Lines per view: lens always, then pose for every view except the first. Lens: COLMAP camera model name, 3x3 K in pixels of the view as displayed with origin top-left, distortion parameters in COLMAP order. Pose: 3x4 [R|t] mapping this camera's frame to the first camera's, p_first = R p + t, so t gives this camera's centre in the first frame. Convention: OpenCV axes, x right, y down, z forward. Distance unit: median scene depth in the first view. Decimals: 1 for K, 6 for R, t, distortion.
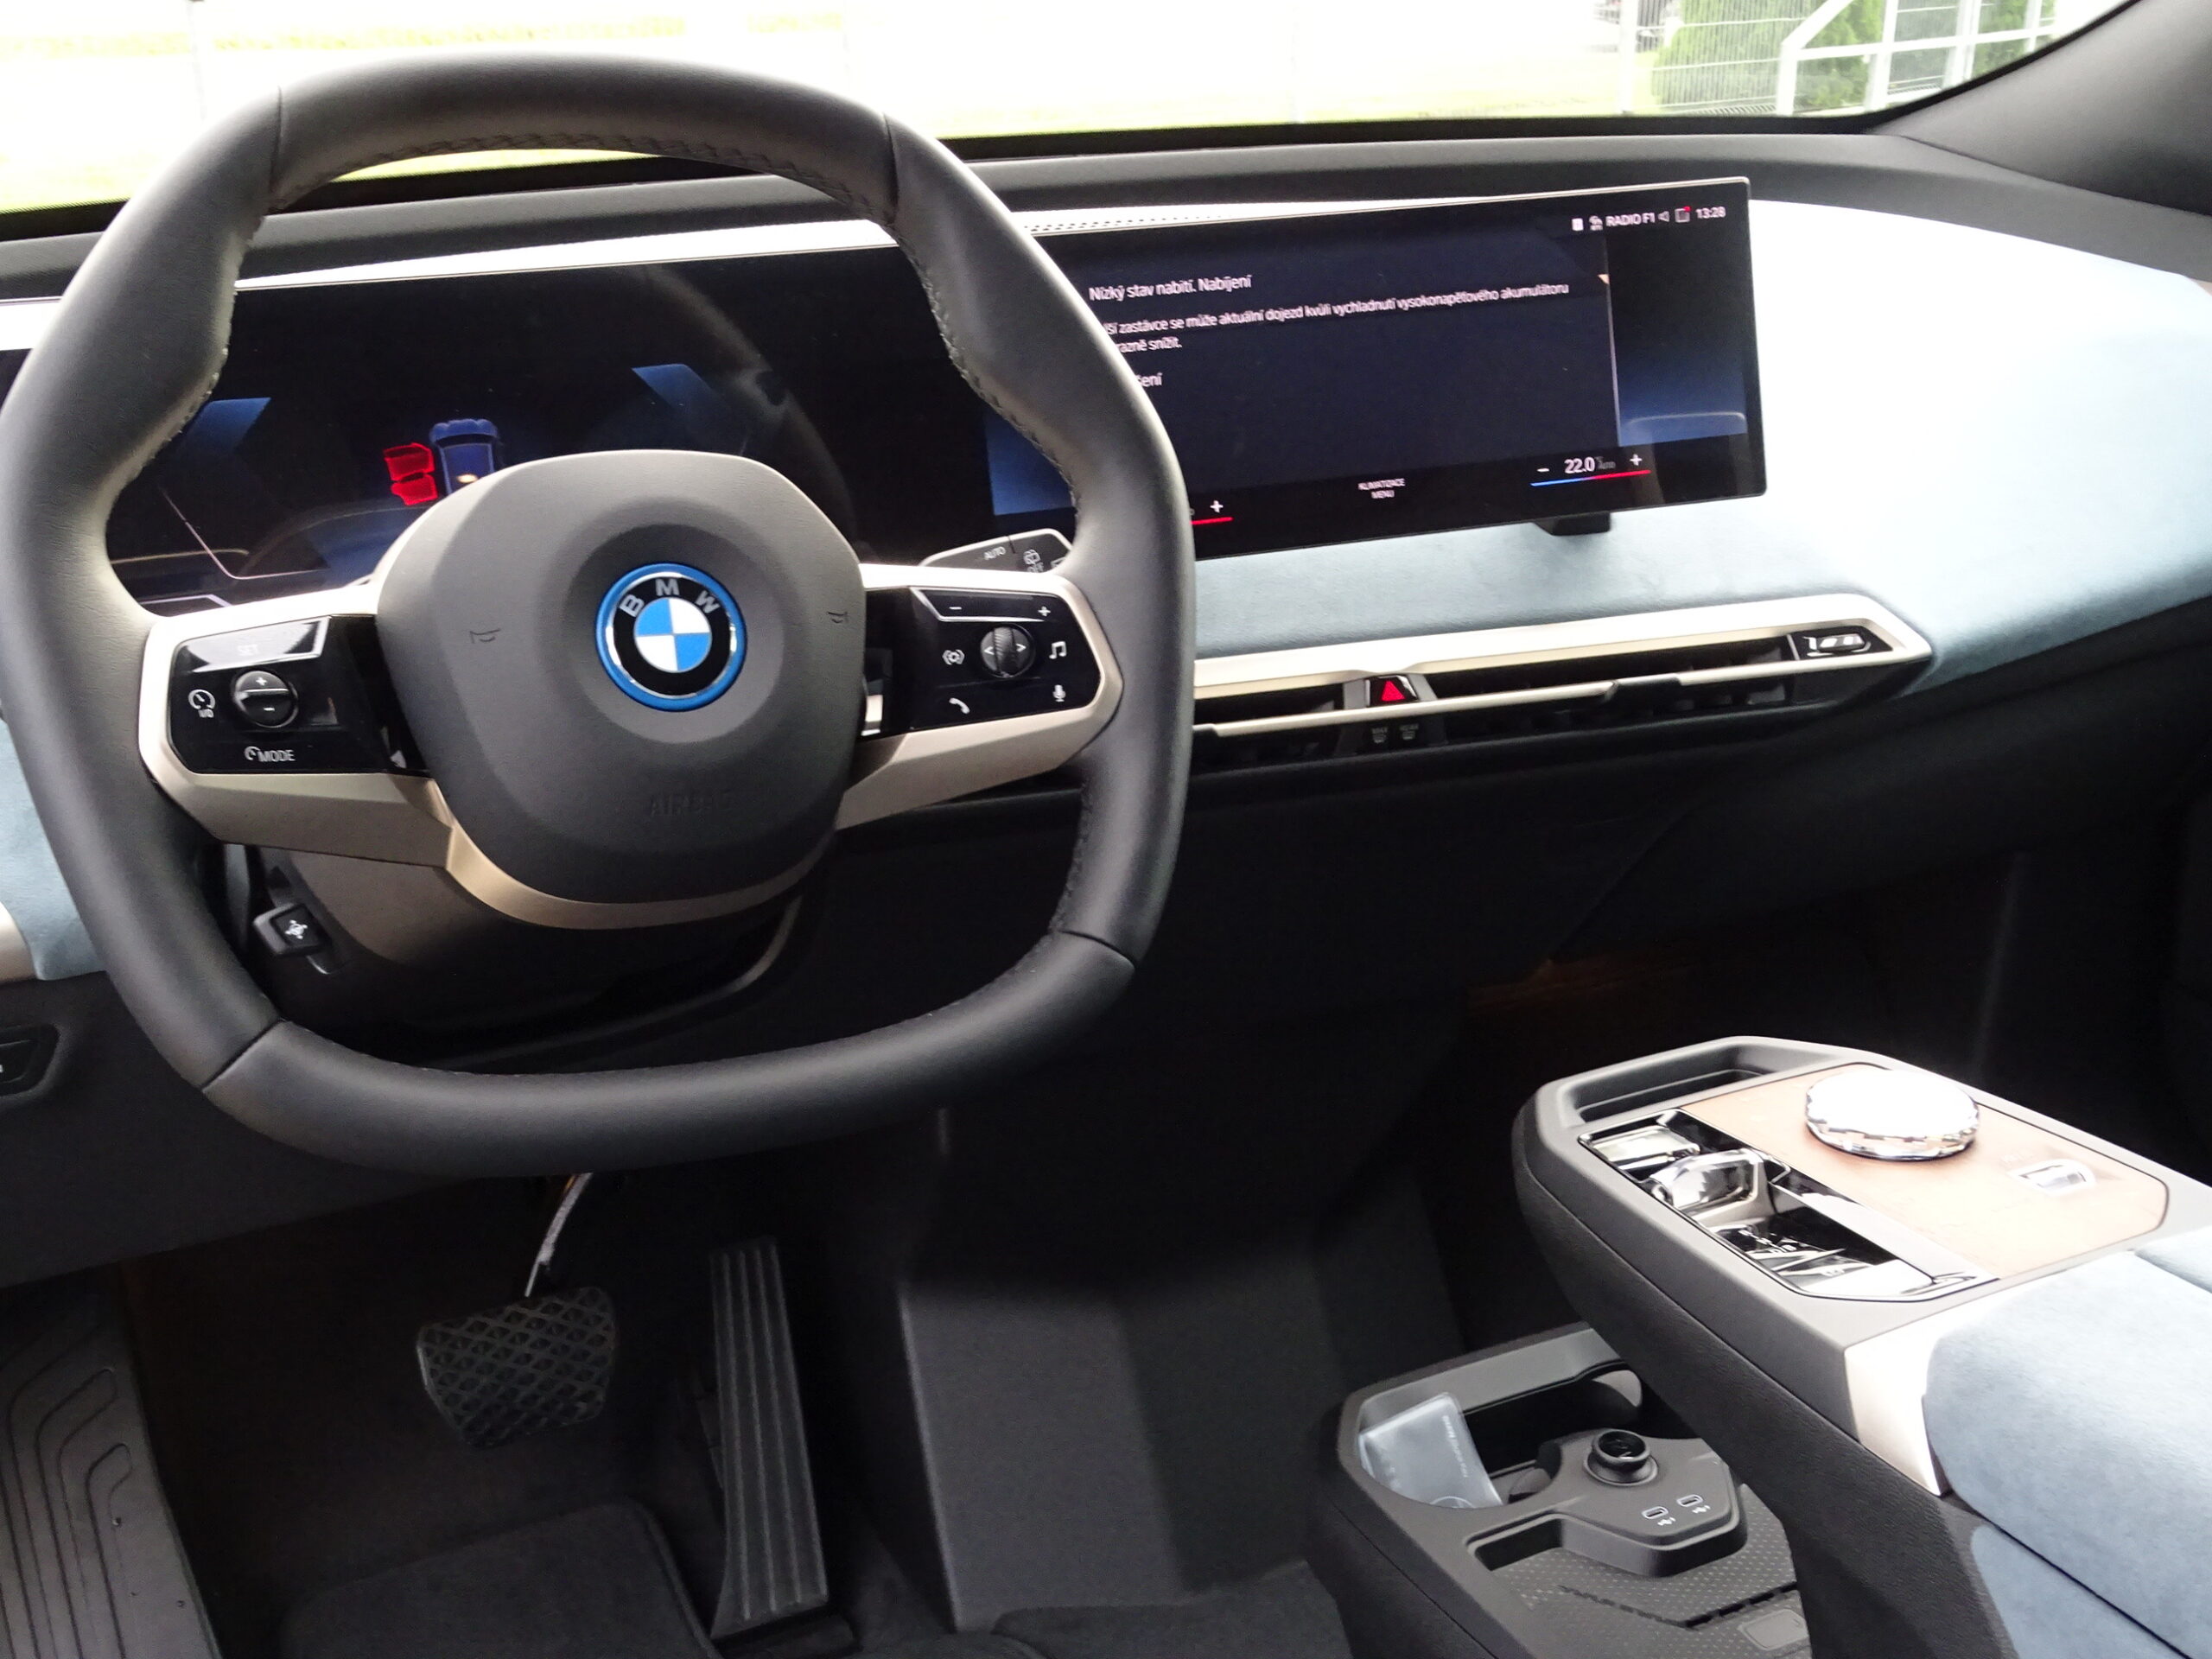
lens RADIAL K [[2398.2, 0, 1104.9], [0, 2398.2, 1028.5], [0, 0, 1]] dist [-0.186610, 0.591292]
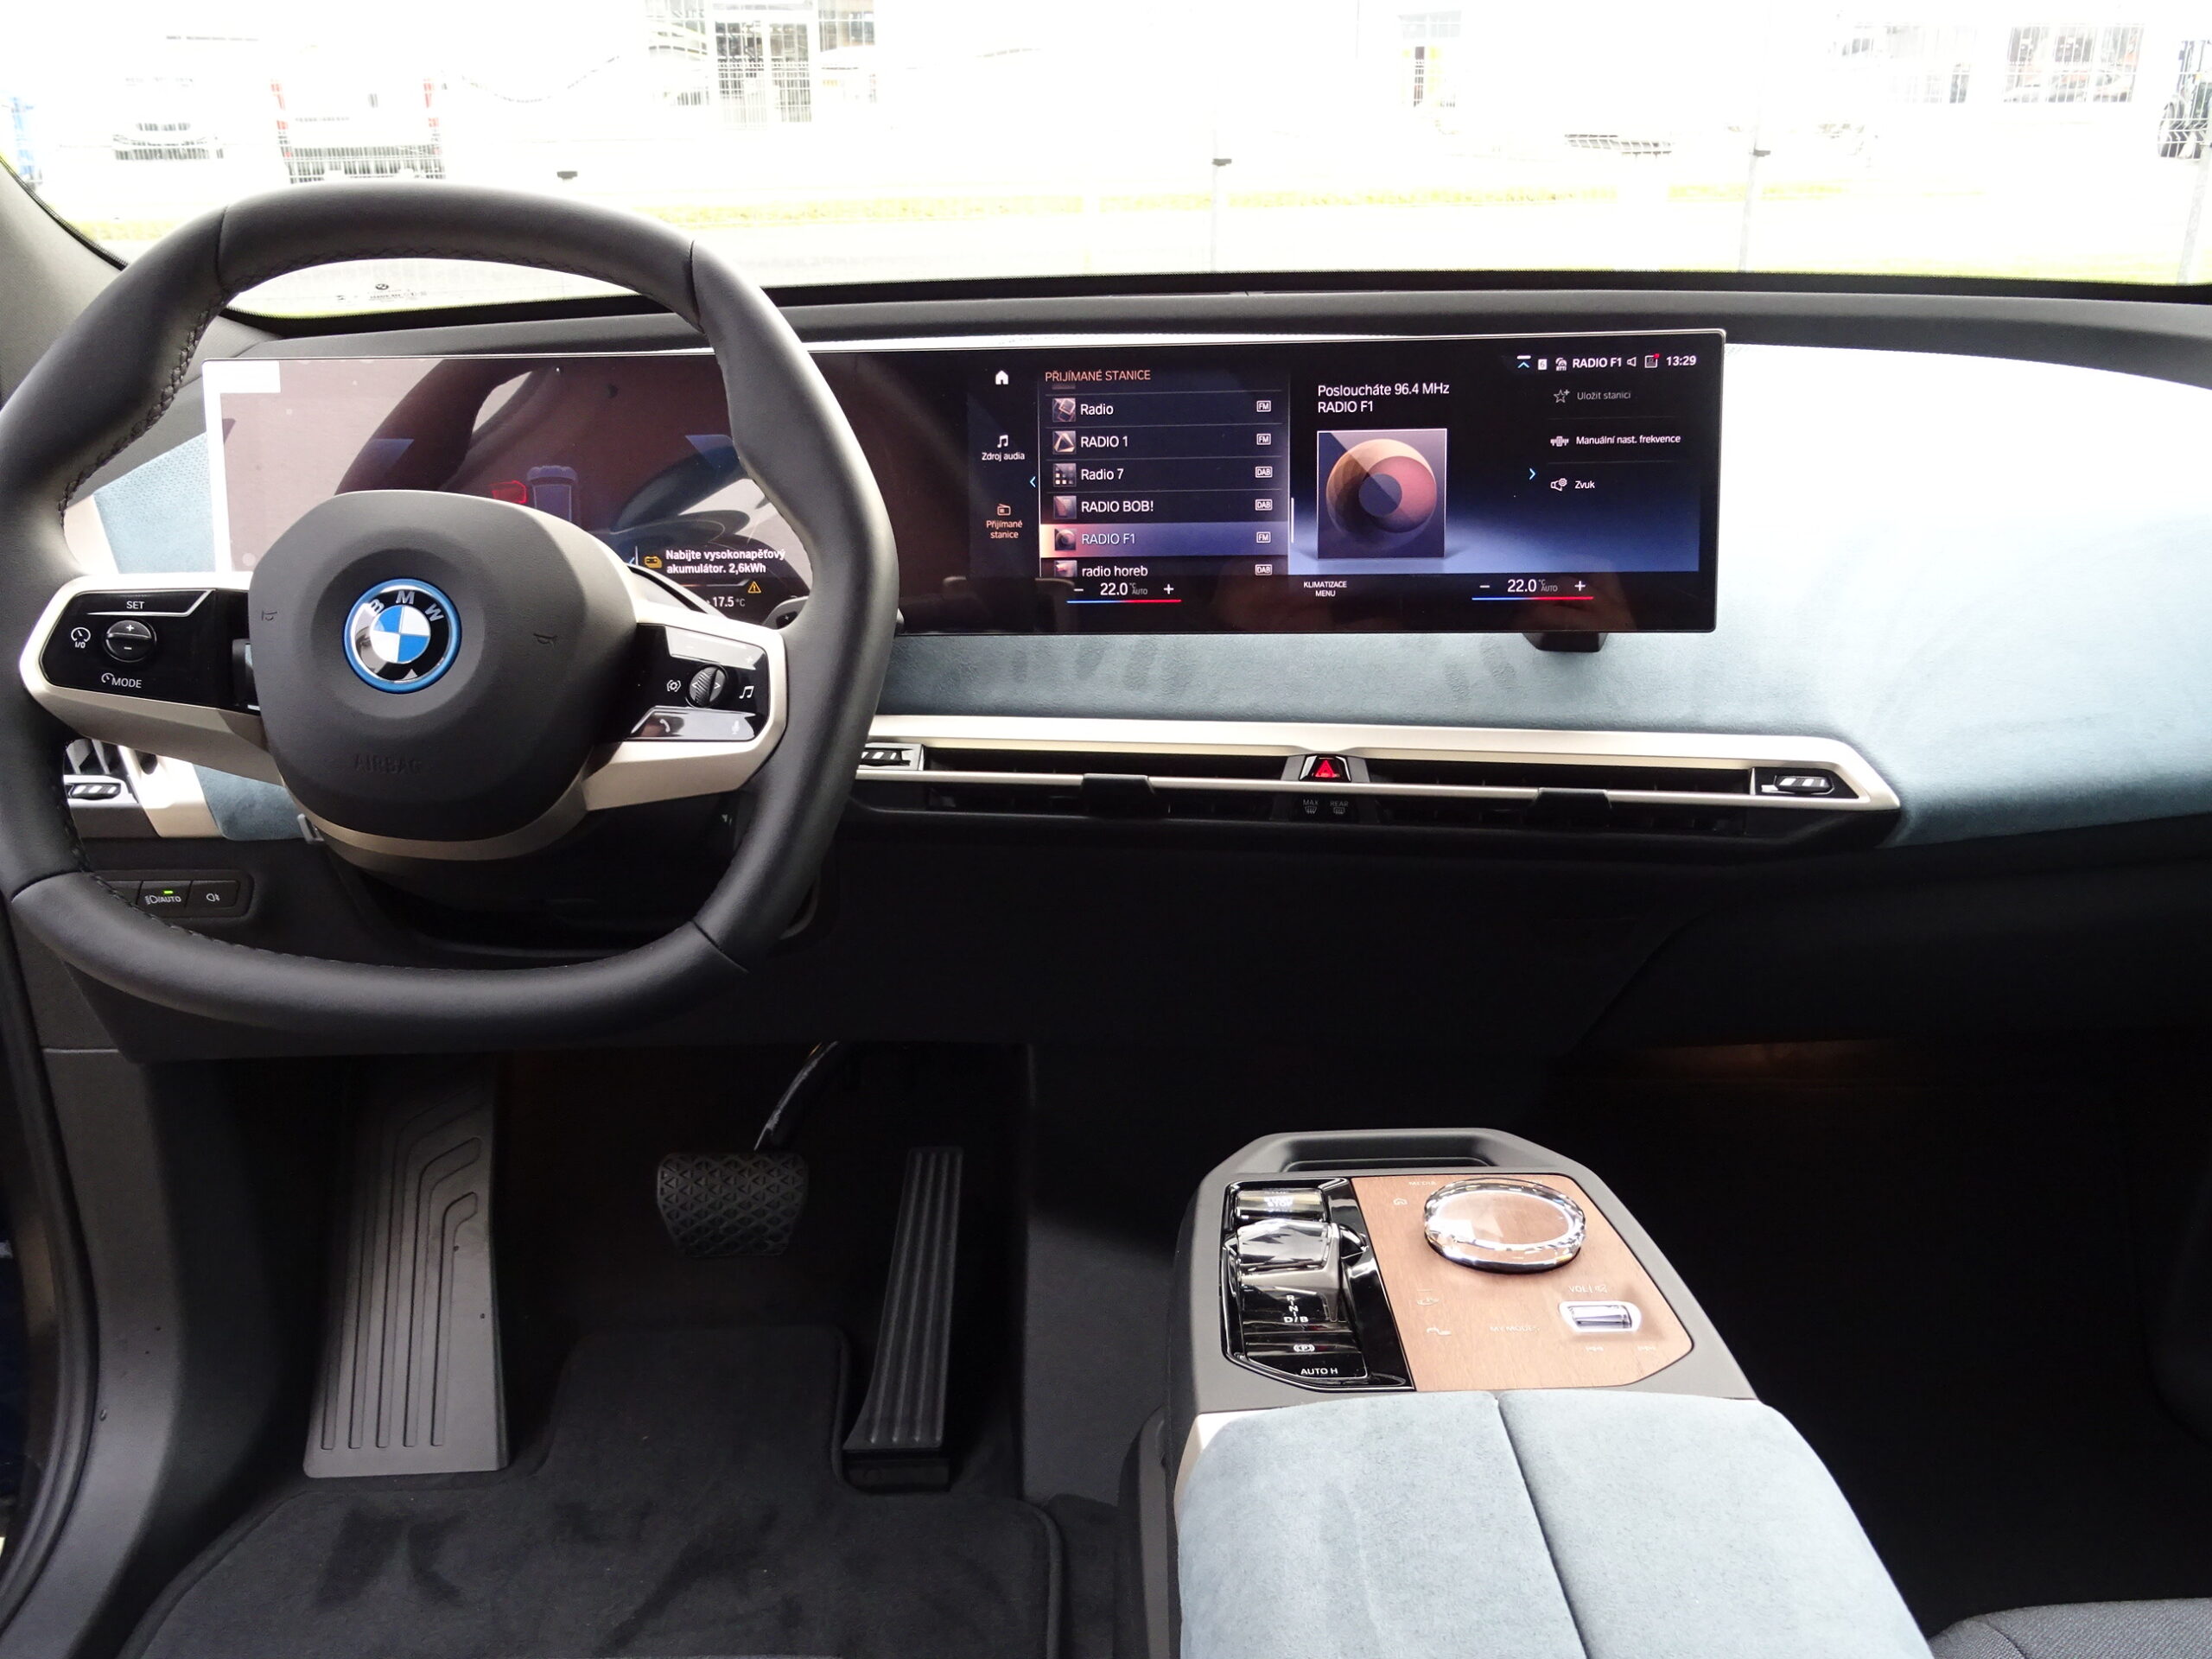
lens RADIAL K [[1979.2, 0, 1183.6], [0, 1979.2, 995.8], [0, 0, 1]] dist [-0.219443, 0.704869]
pose [[0.905519, 0.176175, -0.386001, 0.435002], [-0.178232, 0.983507, 0.030769, -0.053309], [0.385056, 0.040936, 0.921985, 0.125549]]
